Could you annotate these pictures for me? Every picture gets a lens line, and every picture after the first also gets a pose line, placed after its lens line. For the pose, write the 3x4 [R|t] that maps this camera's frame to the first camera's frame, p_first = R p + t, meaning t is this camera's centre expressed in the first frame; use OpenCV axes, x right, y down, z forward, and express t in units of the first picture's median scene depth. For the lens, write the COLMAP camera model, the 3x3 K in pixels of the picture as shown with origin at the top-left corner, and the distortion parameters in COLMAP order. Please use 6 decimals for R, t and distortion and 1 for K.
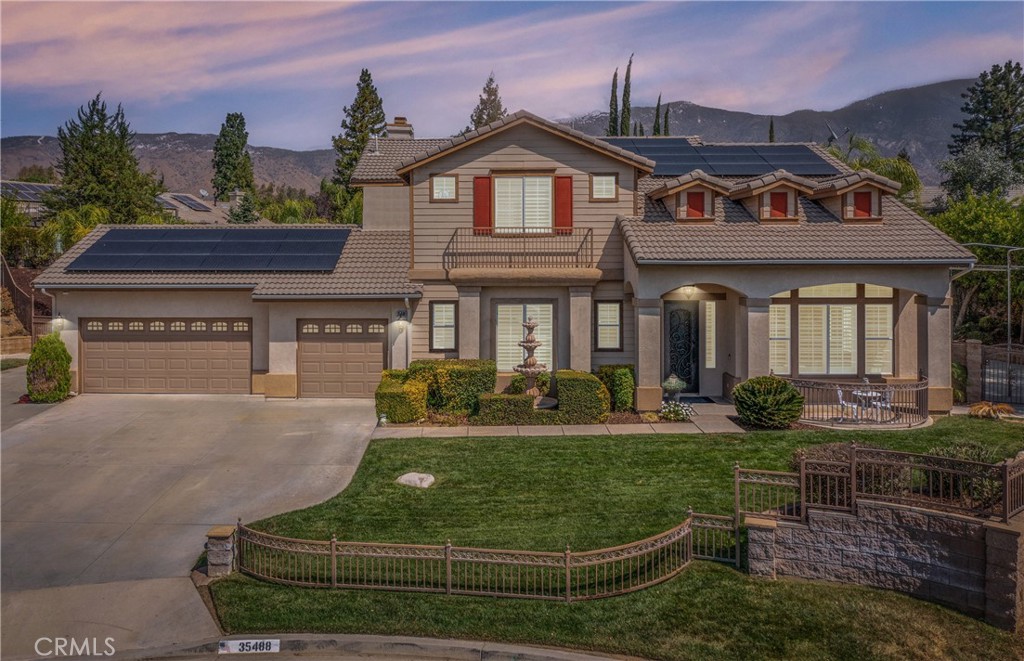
lens RADIAL K [[848.1, 0, 473.8], [0, 848.1, 329.9], [0, 0, 1]] dist [-0.013055, -0.001366]
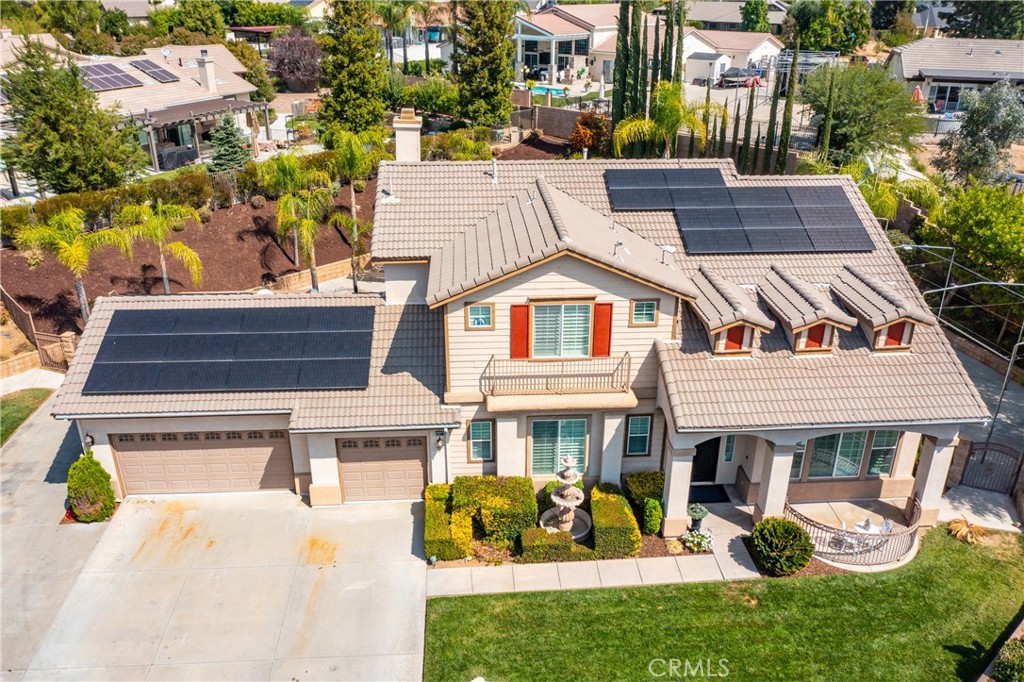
lens RADIAL K [[793.4, 0, 512.0], [0, 793.4, 341.0], [0, 0, 1]] dist [-0.008666, -0.004044]
pose [[0.995715, -0.032668, 0.086508, -0.077700], [-0.006678, 0.907669, 0.419633, -0.520711], [-0.092229, -0.418413, 0.903562, 0.175987]]
